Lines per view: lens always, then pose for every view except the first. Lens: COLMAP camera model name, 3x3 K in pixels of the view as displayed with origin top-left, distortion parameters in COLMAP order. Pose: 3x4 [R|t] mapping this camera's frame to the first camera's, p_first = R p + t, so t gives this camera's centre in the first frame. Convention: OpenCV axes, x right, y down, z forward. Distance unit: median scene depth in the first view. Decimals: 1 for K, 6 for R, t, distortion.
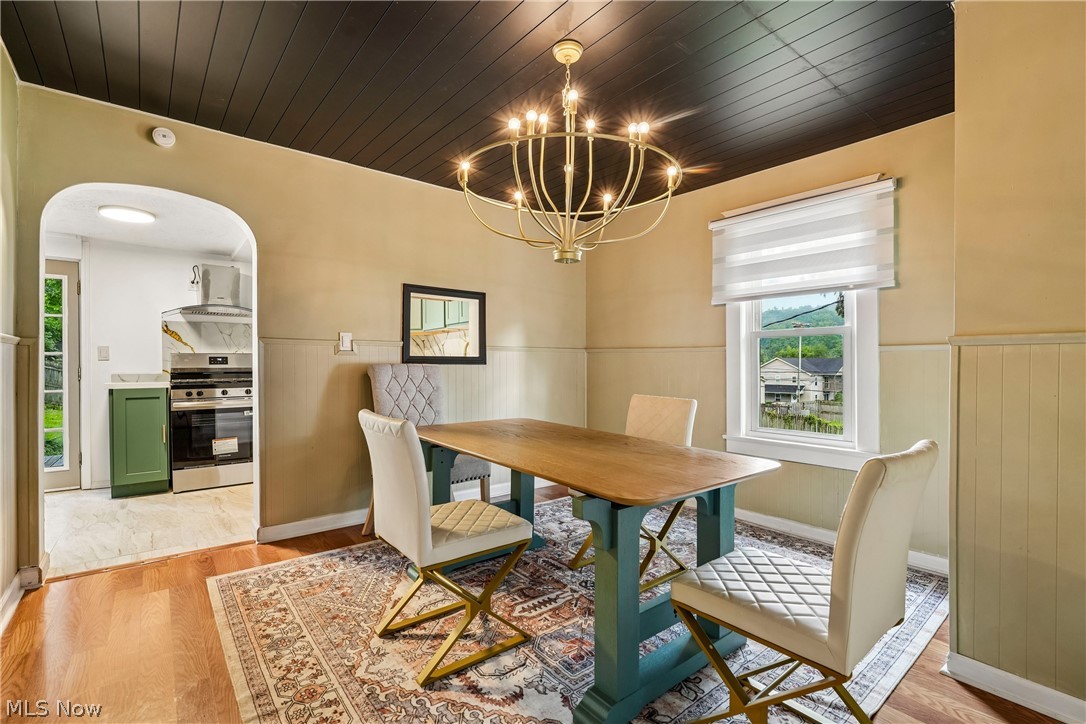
lens RADIAL K [[487.8, 0, 538.9], [0, 487.8, 361.6], [0, 0, 1]] dist [-0.014123, -0.000020]
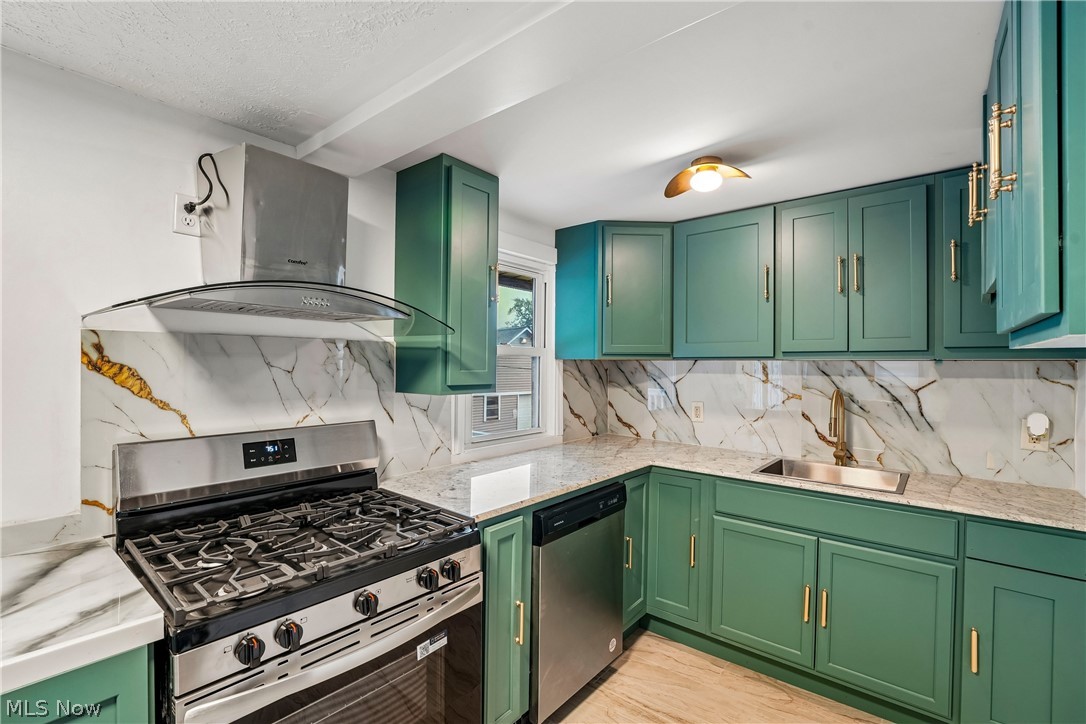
lens RADIAL K [[487.8, 0, 538.9], [0, 487.8, 361.6], [0, 0, 1]] dist [-0.014123, -0.000020]
pose [[0.981510, 0.014138, 0.190886, -0.606112], [-0.012835, 0.999885, -0.008060, -0.070564], [-0.190978, 0.005461, 0.981579, 0.713521]]
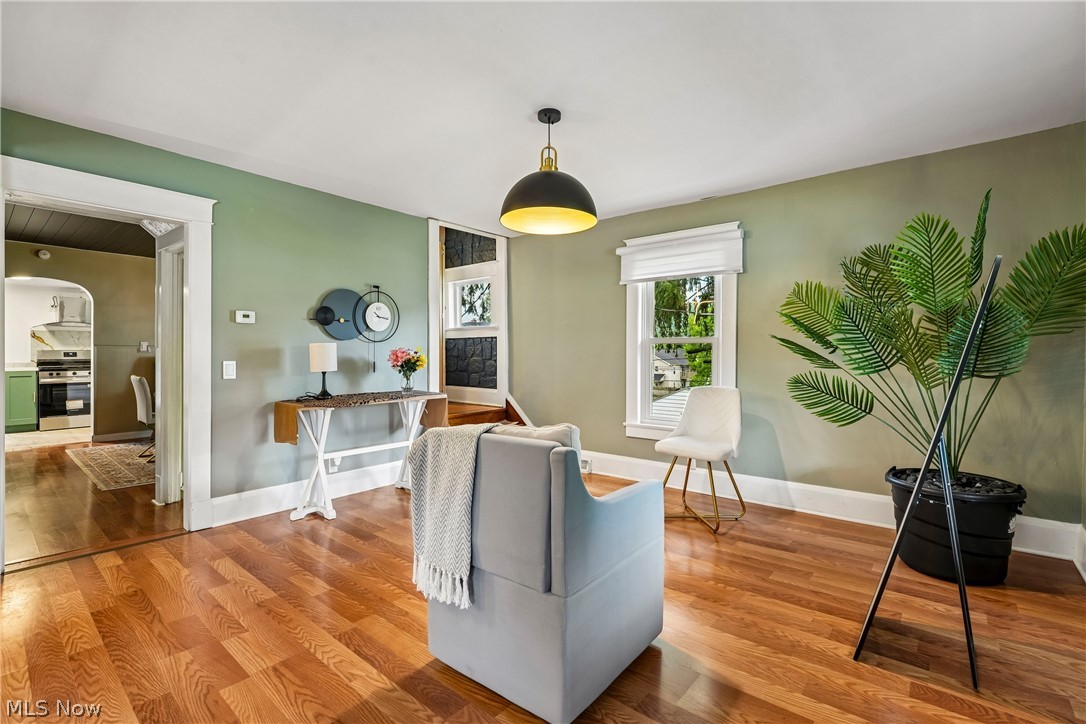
lens RADIAL K [[487.8, 0, 538.9], [0, 487.8, 361.6], [0, 0, 1]] dist [-0.014123, -0.000020]
pose [[0.981577, 0.009828, 0.190812, 0.641031], [-0.011060, 0.999924, 0.005389, -0.006346], [-0.190745, -0.007400, 0.981612, -0.987573]]
